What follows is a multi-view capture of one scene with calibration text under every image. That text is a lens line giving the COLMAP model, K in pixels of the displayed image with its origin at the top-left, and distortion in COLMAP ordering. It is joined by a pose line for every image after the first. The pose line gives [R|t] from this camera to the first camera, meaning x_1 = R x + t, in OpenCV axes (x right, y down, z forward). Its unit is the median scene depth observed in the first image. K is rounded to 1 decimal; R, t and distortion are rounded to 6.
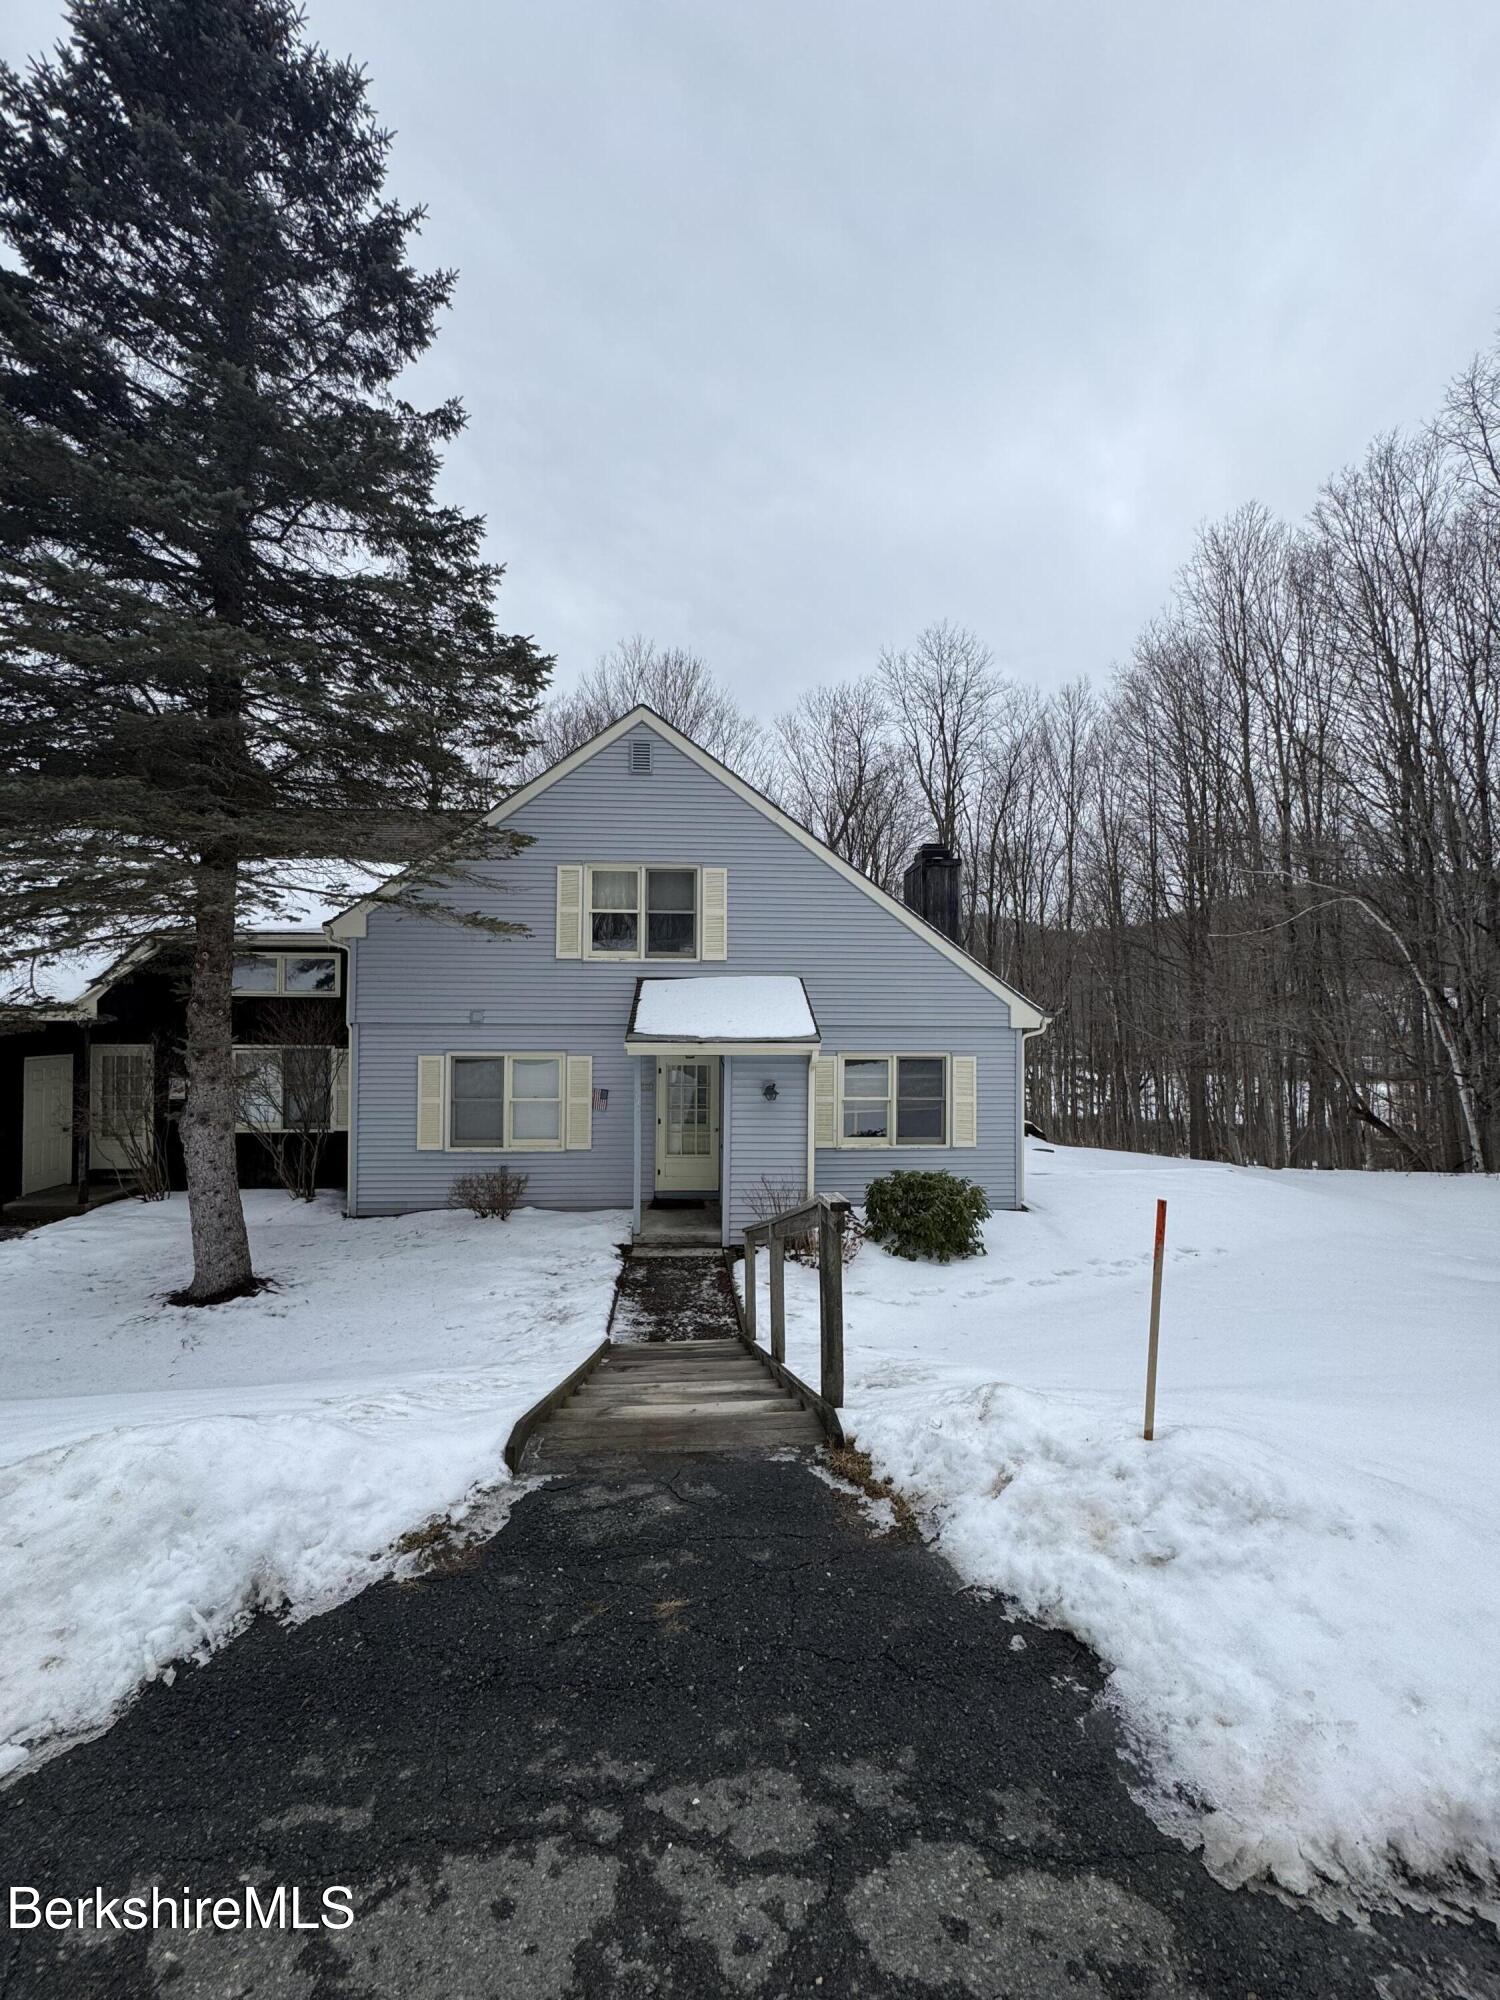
lens RADIAL K [[798.0, 0, 760.3], [0, 798.0, 999.6], [0, 0, 1]] dist [-0.001822, 0.000727]
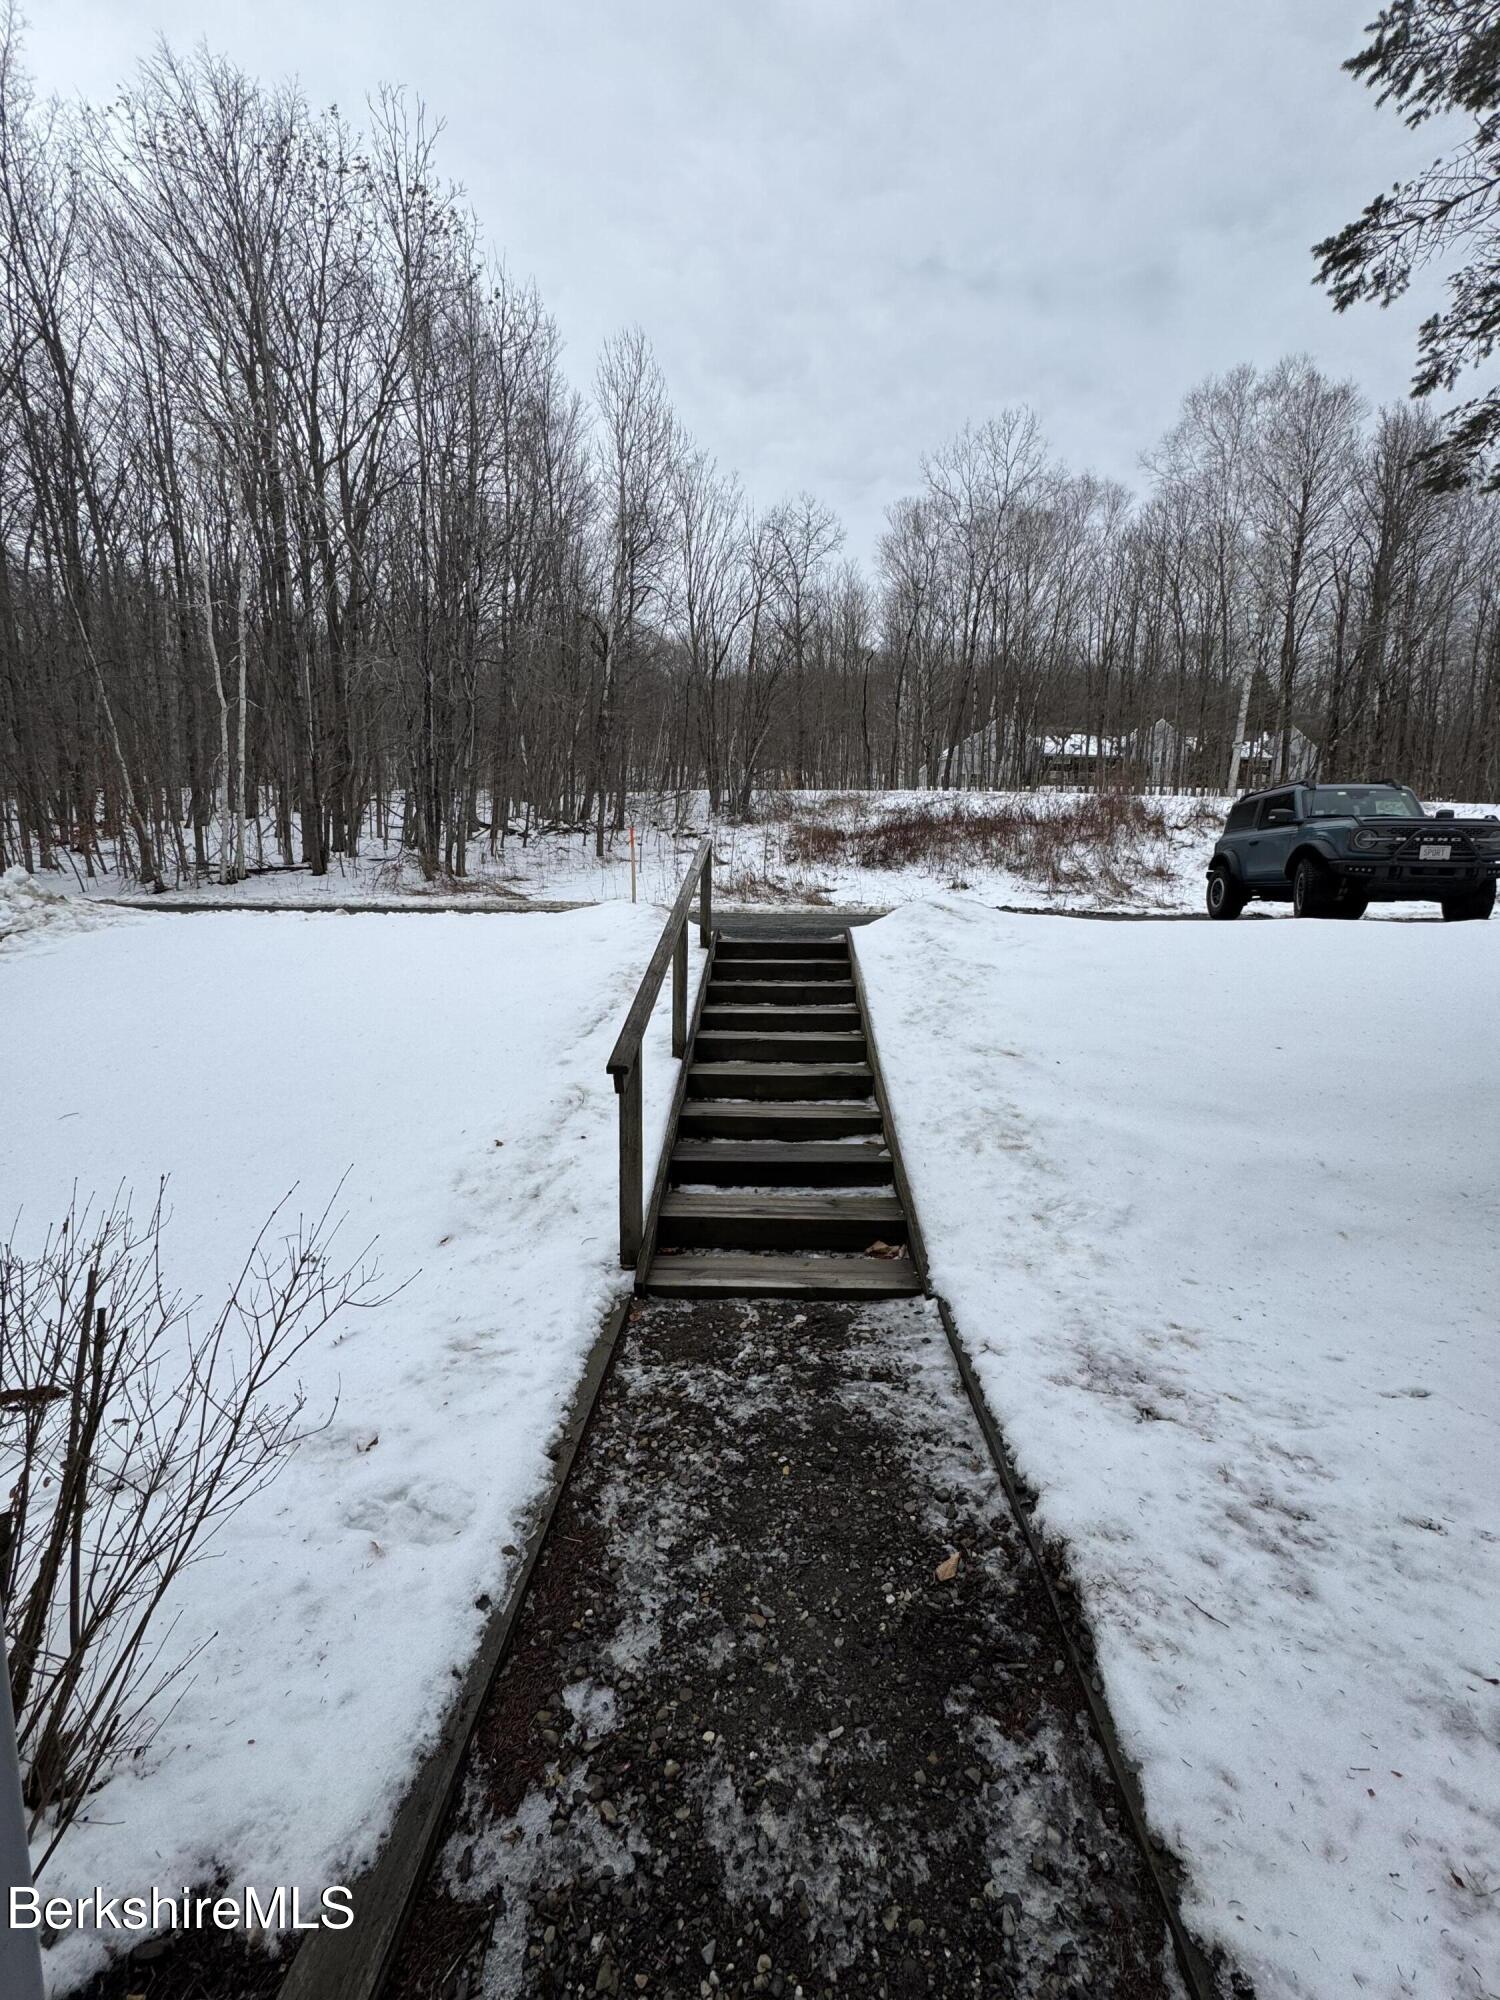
lens RADIAL K [[788.9, 0, 760.4], [0, 788.9, 1003.7], [0, 0, 1]] dist [-0.001187, -0.000121]
pose [[-0.991690, -0.025738, 0.126052, -0.113291], [-0.013223, 0.994987, 0.099128, 0.168494], [-0.127972, 0.096638, -0.987058, 1.109913]]
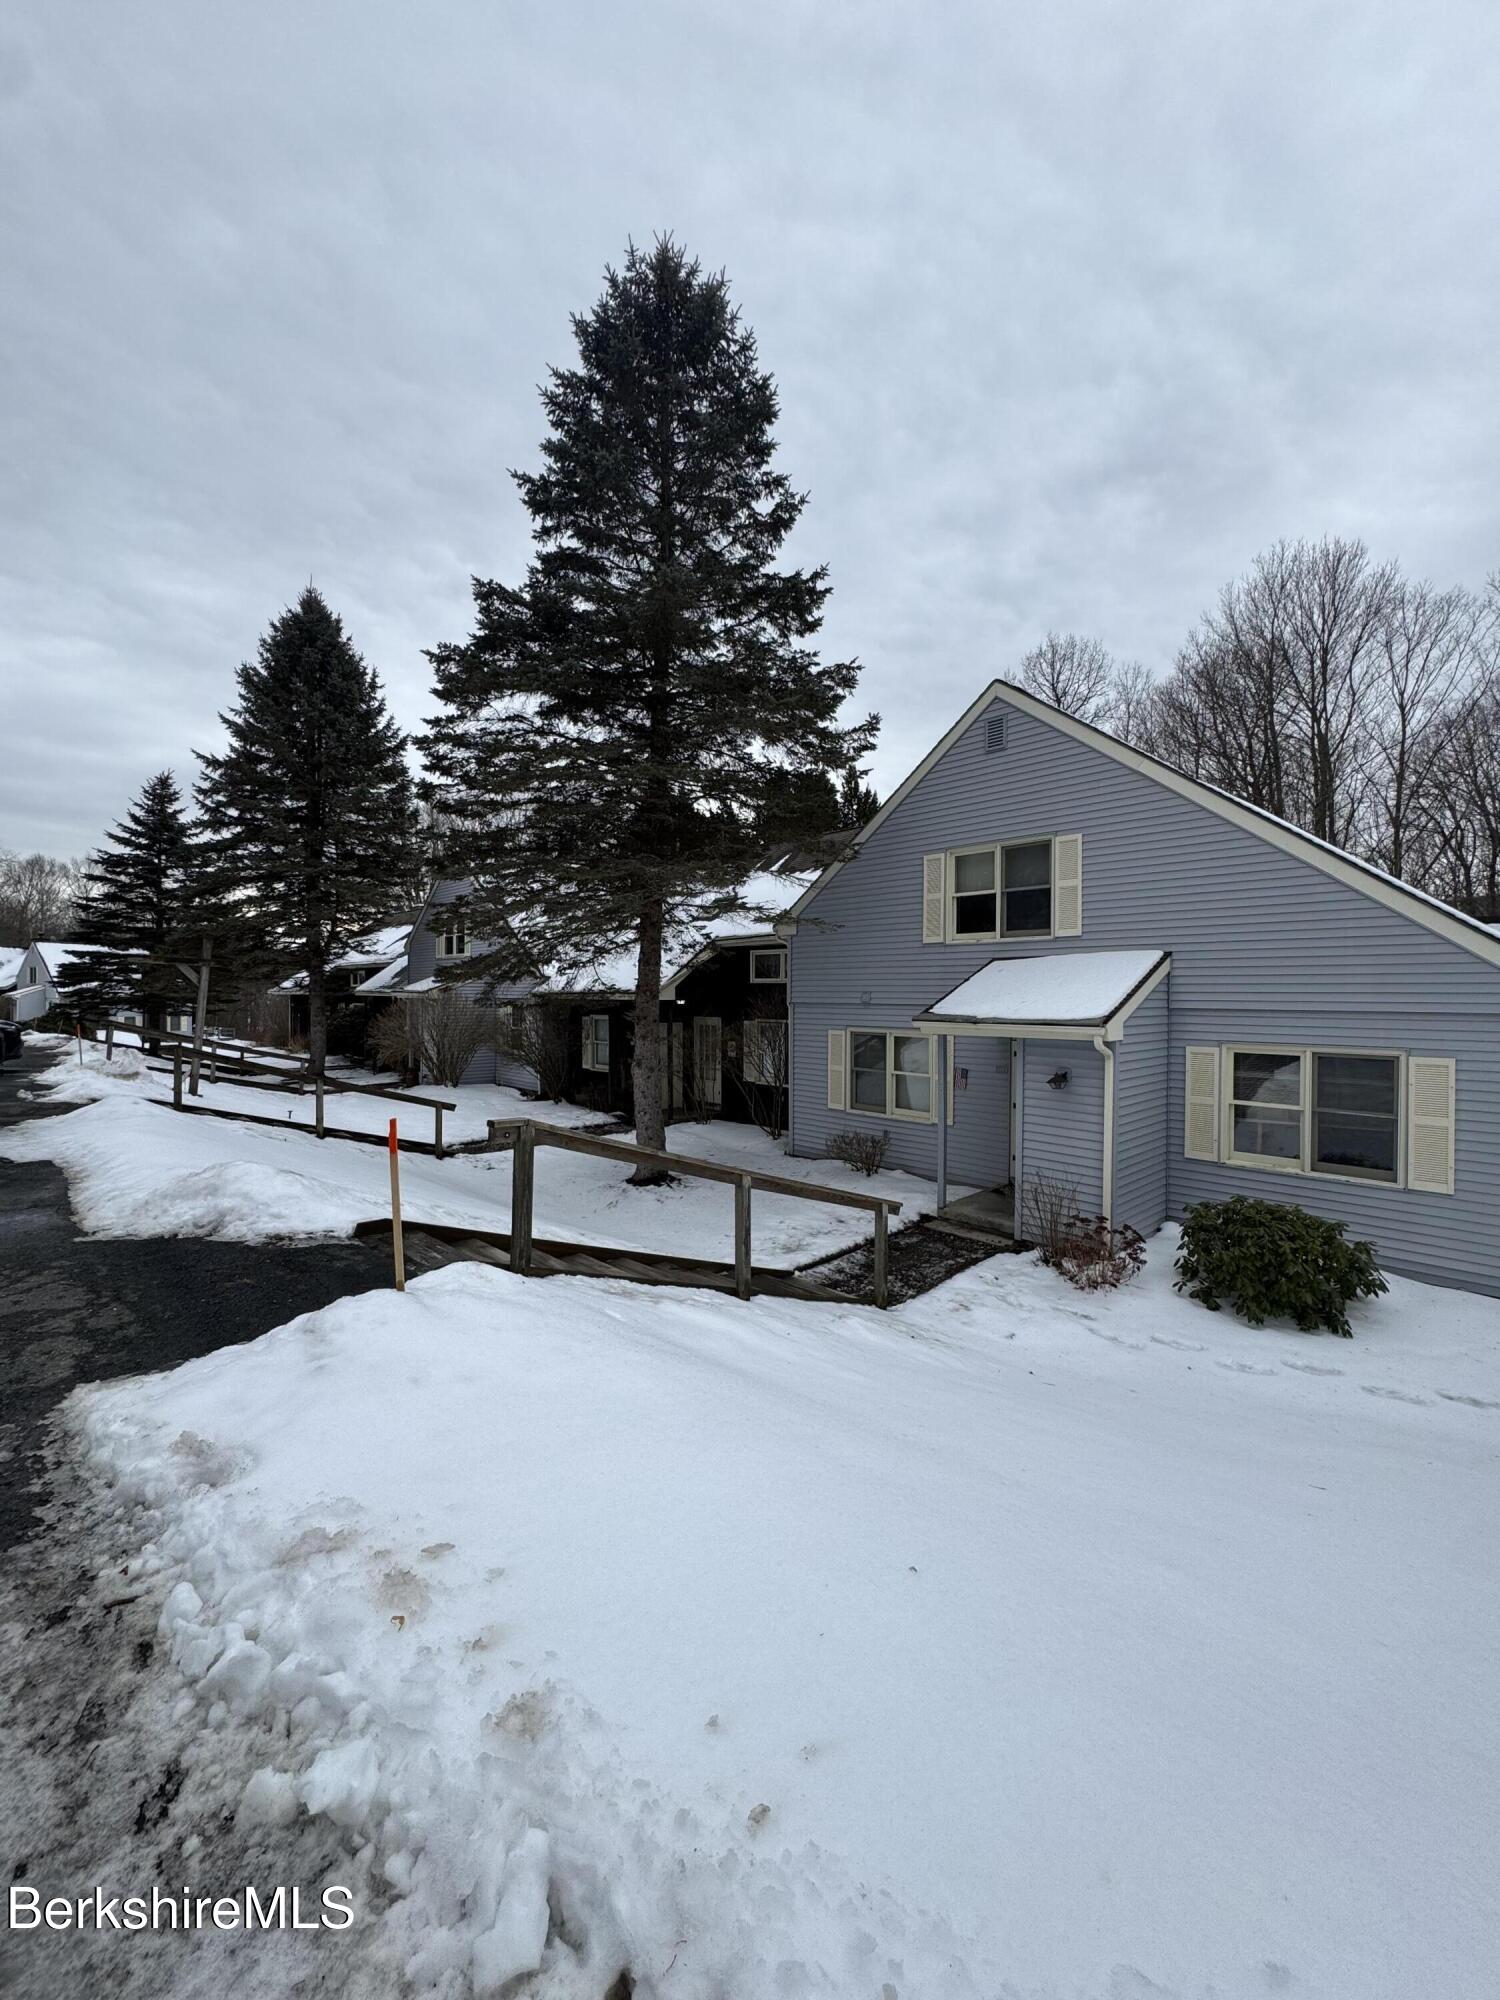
lens RADIAL K [[802.7, 0, 752.2], [0, 802.7, 1001.2], [0, 0, 1]] dist [-0.002085, 0.000317]
pose [[0.638015, 0.002571, -0.770020, 0.518542], [0.010815, 0.999866, 0.012299, 0.012061], [0.769948, -0.016175, 0.637901, 0.164773]]
